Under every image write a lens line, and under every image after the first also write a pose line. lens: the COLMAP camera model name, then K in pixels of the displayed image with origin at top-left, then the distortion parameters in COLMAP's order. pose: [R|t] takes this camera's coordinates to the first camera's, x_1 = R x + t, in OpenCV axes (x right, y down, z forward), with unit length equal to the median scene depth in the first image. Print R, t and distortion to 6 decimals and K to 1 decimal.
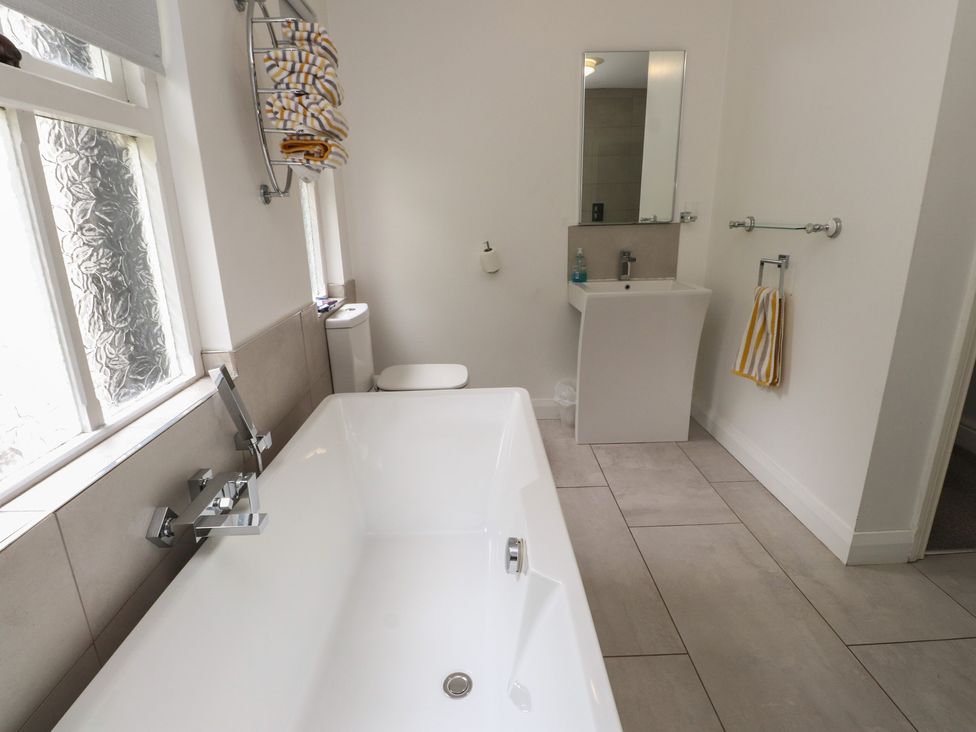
lens RADIAL K [[515.2, 0, 483.3], [0, 515.2, 362.1], [0, 0, 1]] dist [0.002627, -0.015435]
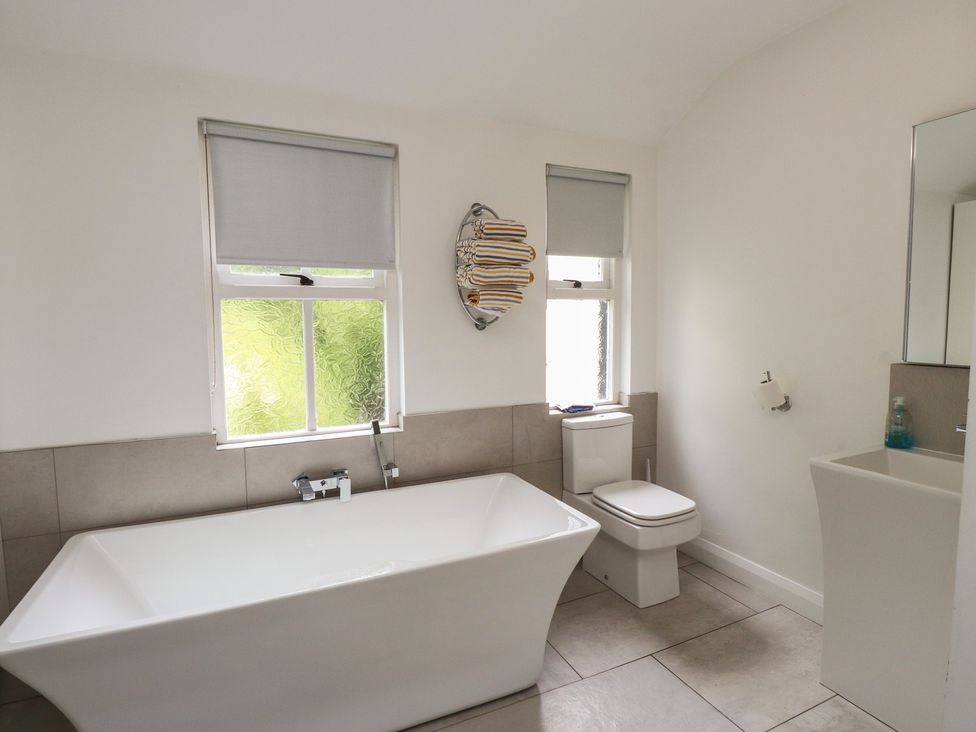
lens RADIAL K [[515.2, 0, 483.3], [0, 515.2, 362.1], [0, 0, 1]] dist [0.002627, -0.015435]
pose [[0.384983, 0.090246, -0.918501, 0.725269], [-0.256144, 0.966559, -0.012393, -0.148469], [0.886667, 0.240040, 0.395224, 0.318370]]
